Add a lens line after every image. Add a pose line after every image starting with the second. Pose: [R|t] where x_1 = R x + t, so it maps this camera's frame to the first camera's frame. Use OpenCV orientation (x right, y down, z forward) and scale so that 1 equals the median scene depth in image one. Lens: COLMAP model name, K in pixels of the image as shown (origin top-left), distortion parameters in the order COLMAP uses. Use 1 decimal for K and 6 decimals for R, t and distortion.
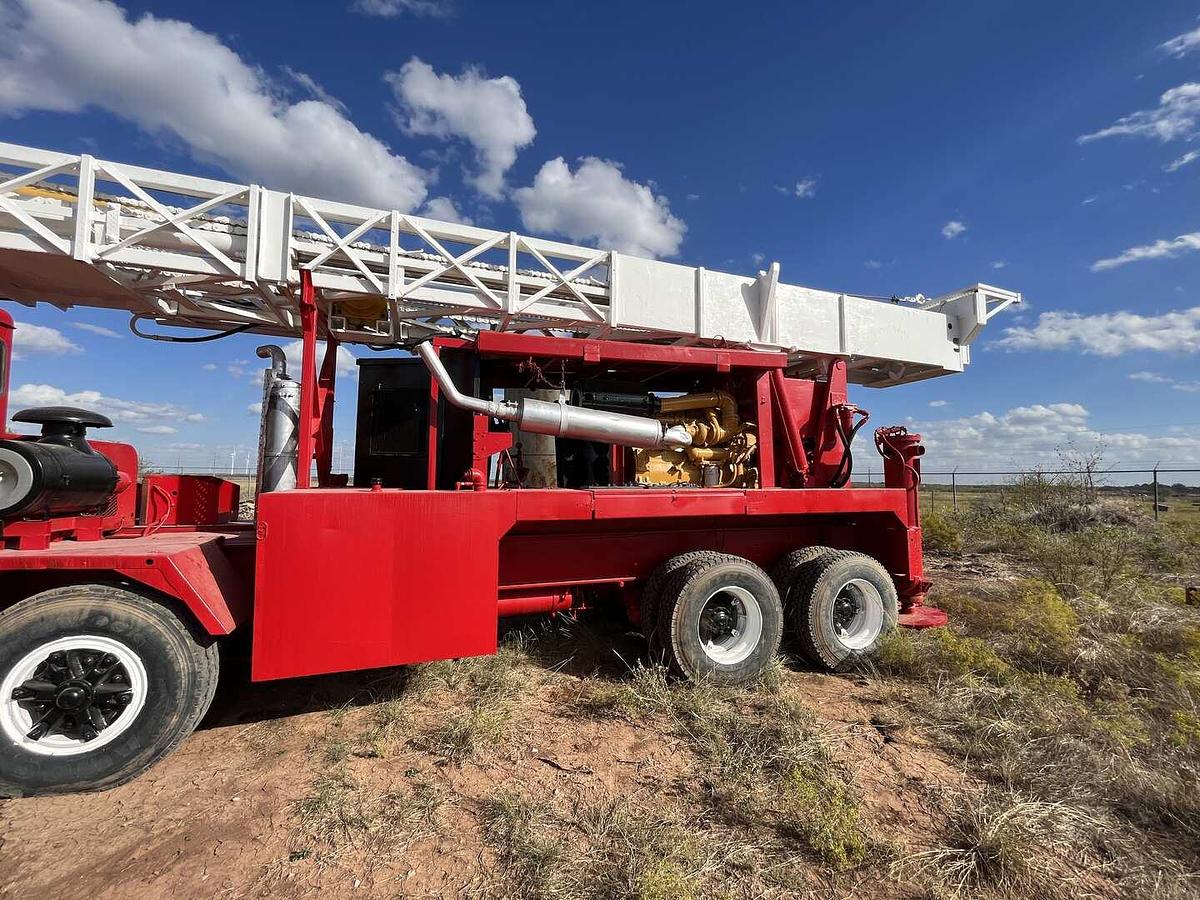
lens RADIAL K [[480.2, 0, 600.0], [0, 480.2, 450.0], [0, 0, 1]] dist [-0.001515, -0.000146]
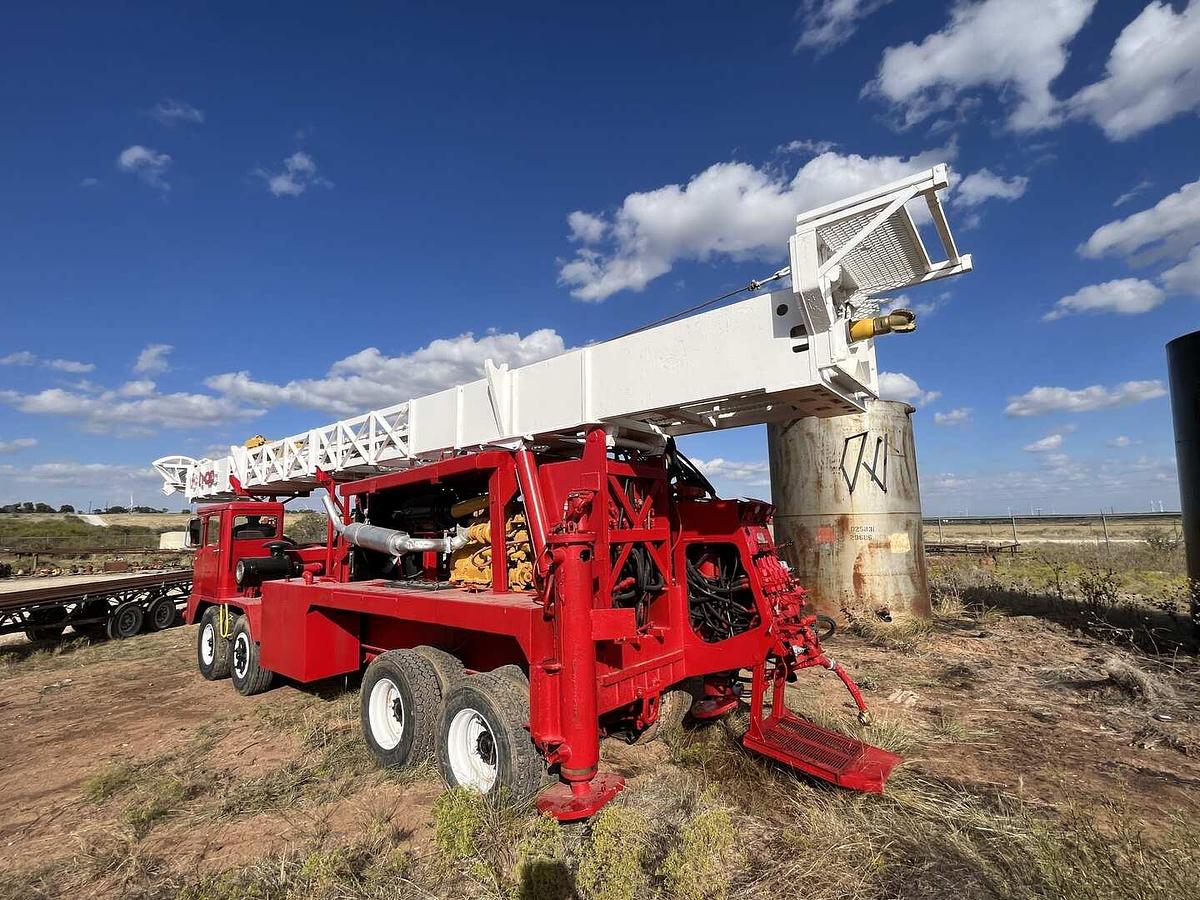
lens RADIAL K [[531.5, 0, 626.9], [0, 531.5, 452.8], [0, 0, 1]] dist [0.000872, 0.000273]
pose [[0.517036, -0.136199, -0.845058, 0.101530], [0.084868, 0.990552, -0.107724, -0.004362], [0.851746, -0.016021, 0.523710, 0.048223]]
